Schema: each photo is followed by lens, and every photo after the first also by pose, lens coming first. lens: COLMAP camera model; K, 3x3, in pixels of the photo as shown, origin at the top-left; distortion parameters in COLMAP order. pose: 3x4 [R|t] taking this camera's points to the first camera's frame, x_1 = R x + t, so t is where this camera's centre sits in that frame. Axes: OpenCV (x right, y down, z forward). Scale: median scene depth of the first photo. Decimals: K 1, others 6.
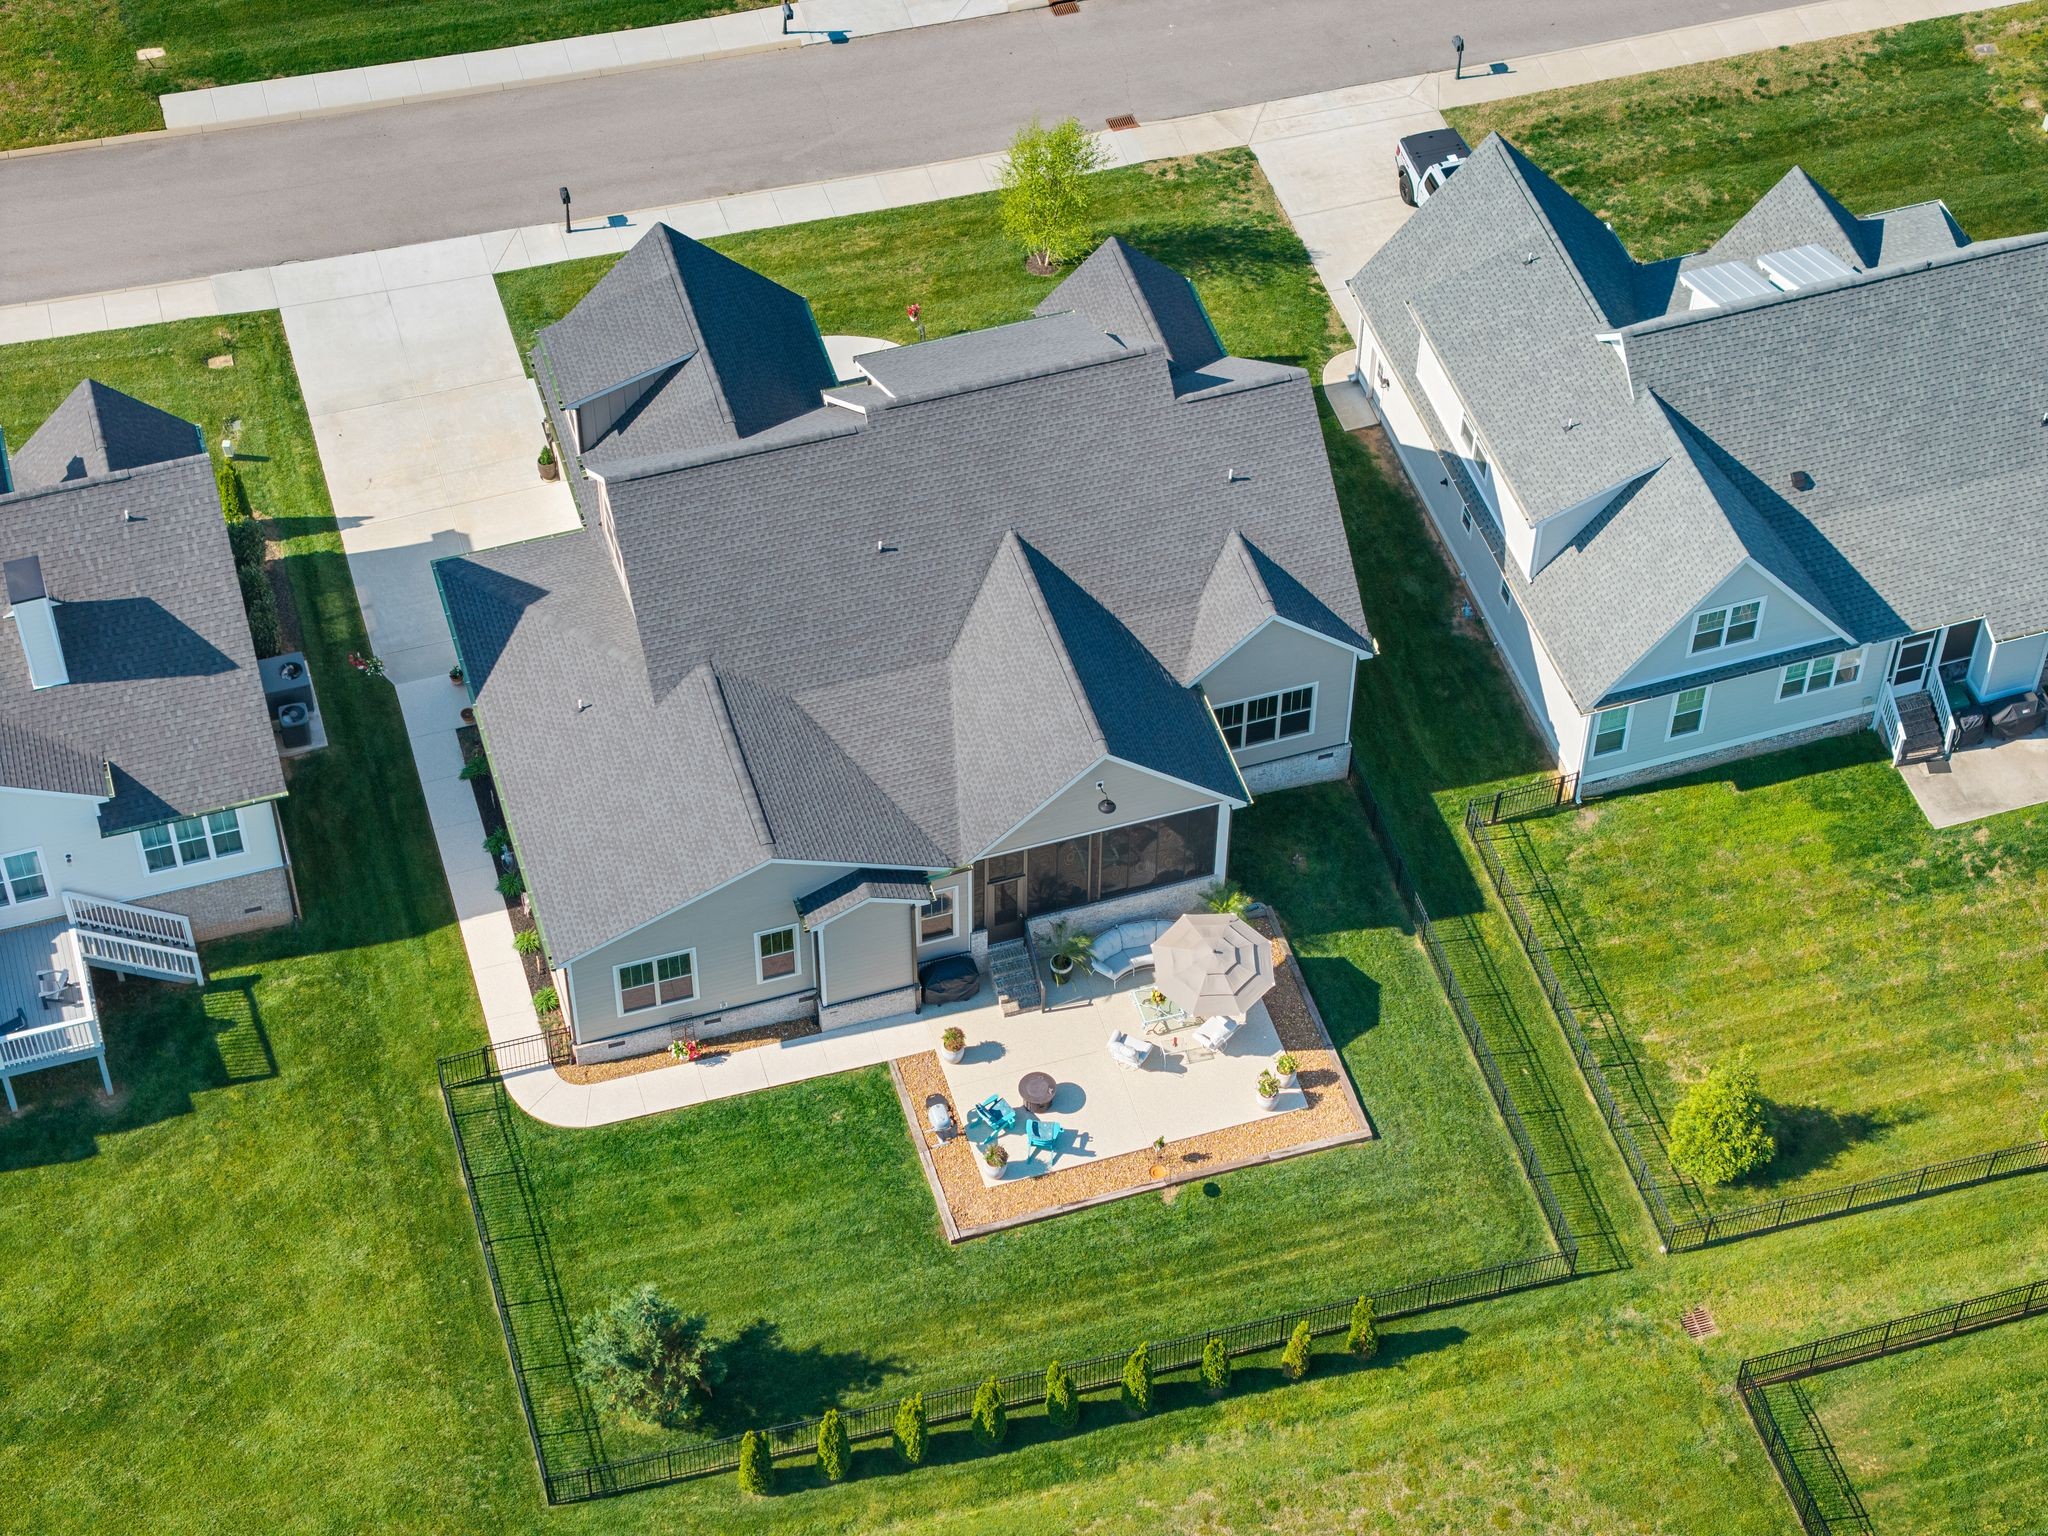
lens RADIAL K [[4093.9, 0, 1031.7], [0, 4093.9, 767.8], [0, 0, 1]] dist [-0.029027, 0.197380]
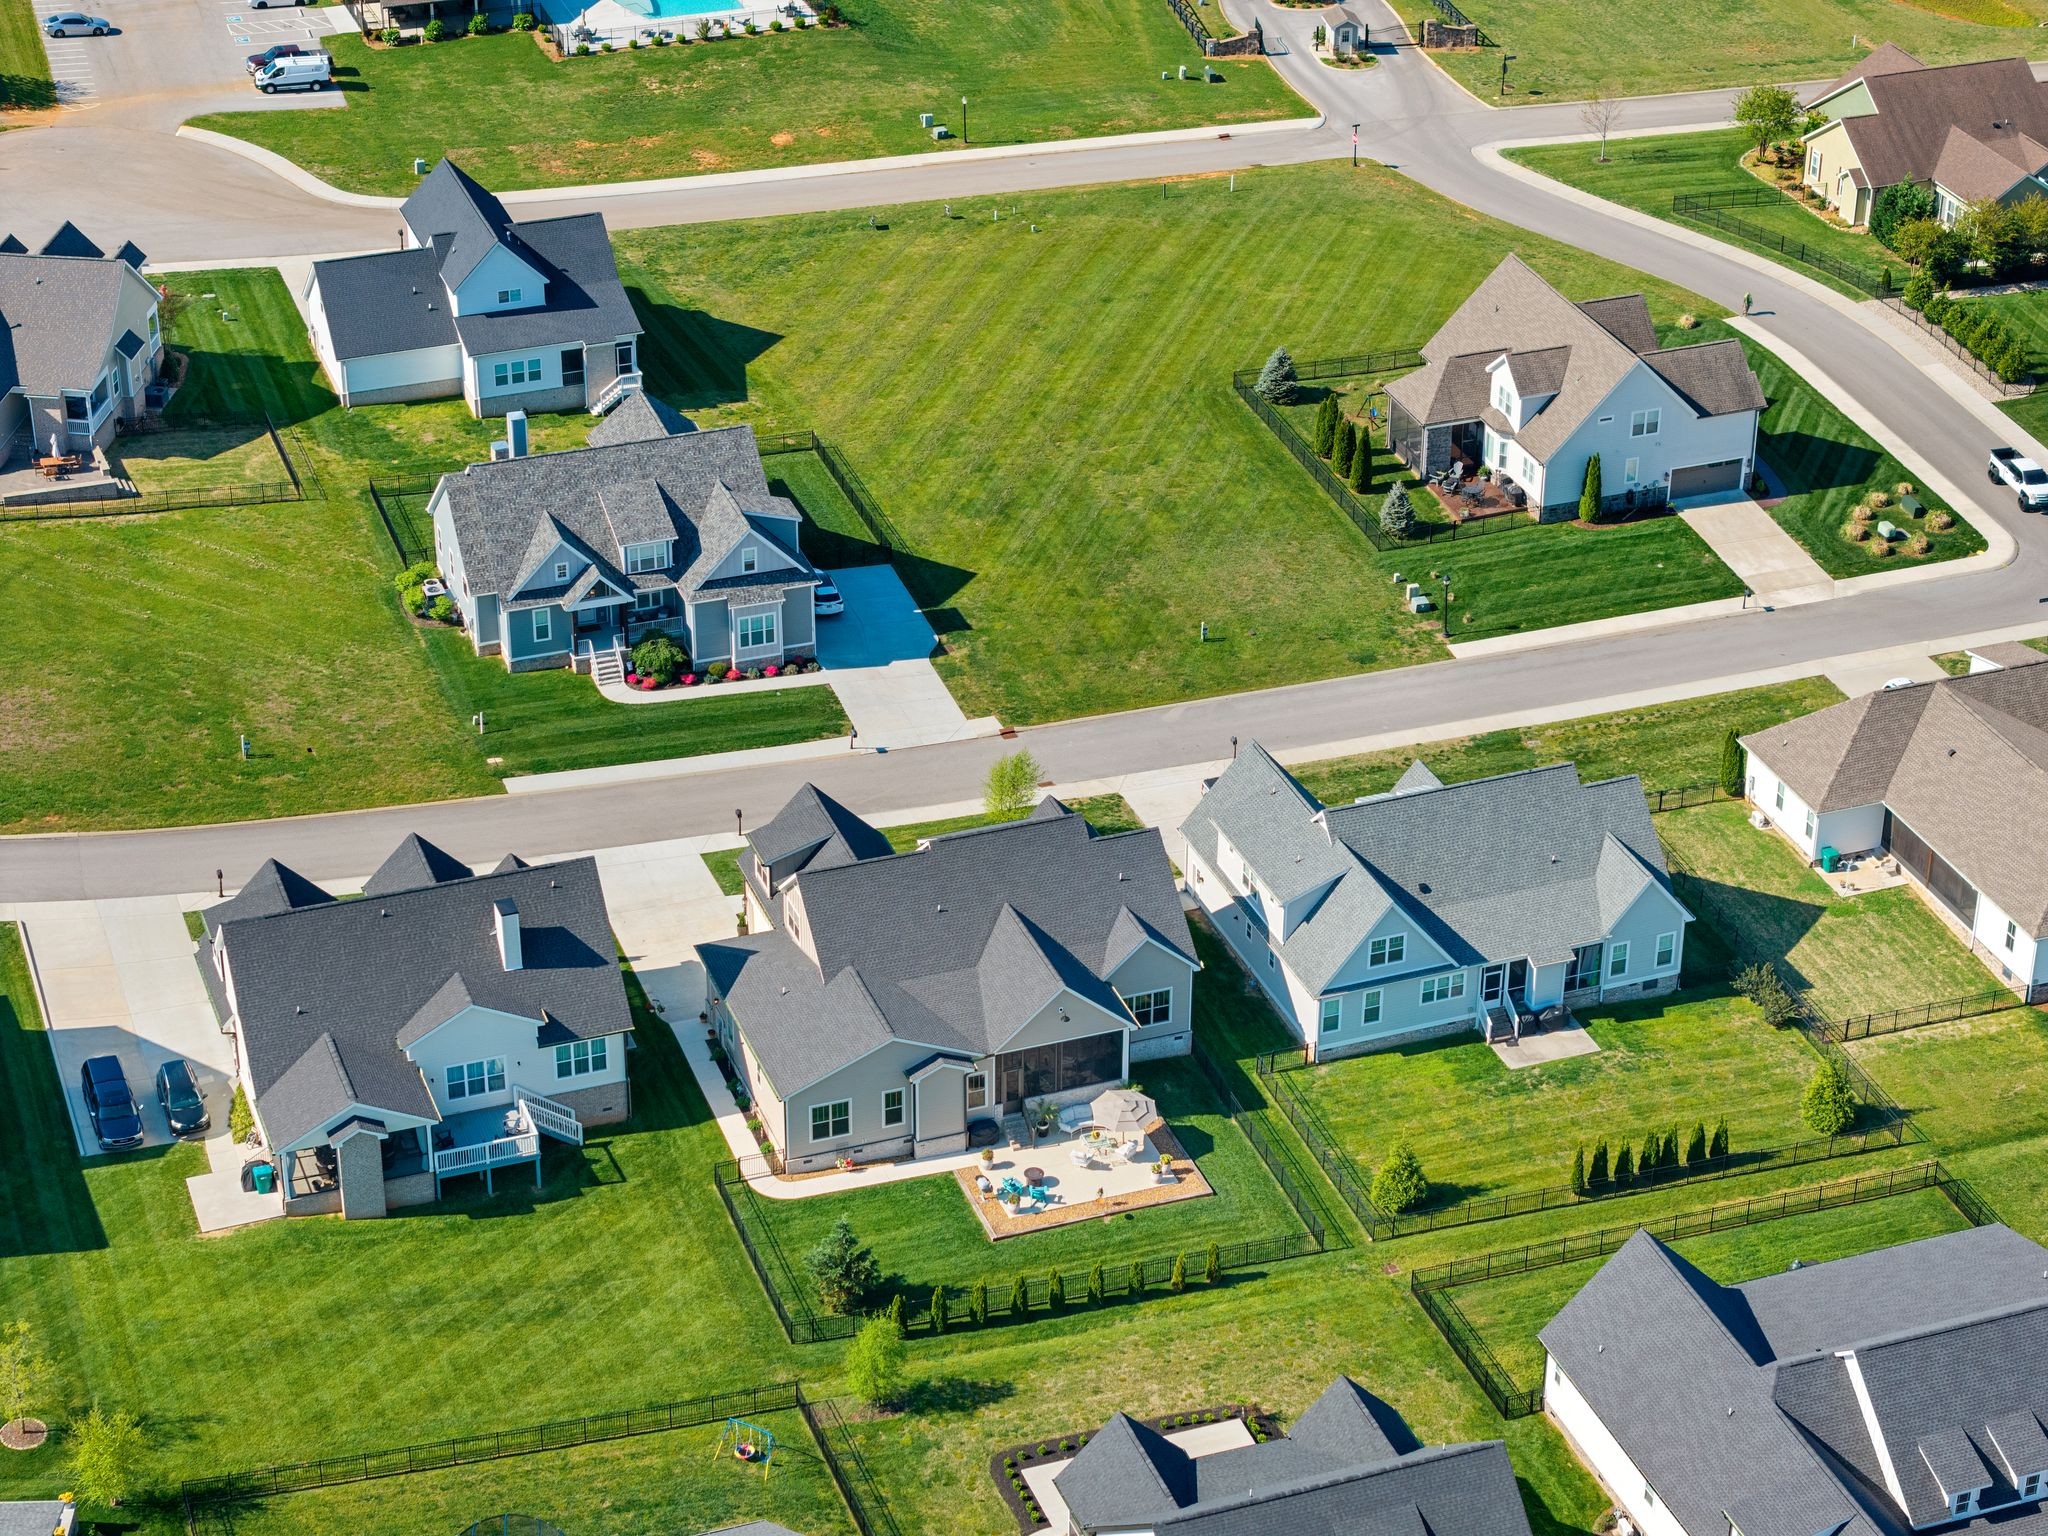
lens RADIAL K [[4093.9, 0, 1031.7], [0, 4093.9, 767.8], [0, 0, 1]] dist [-0.029027, 0.197380]
pose [[0.998634, -0.026494, 0.045044, -0.078108], [0.040018, 0.942039, -0.333109, 0.520553], [-0.033608, 0.334456, 0.941812, -0.817544]]
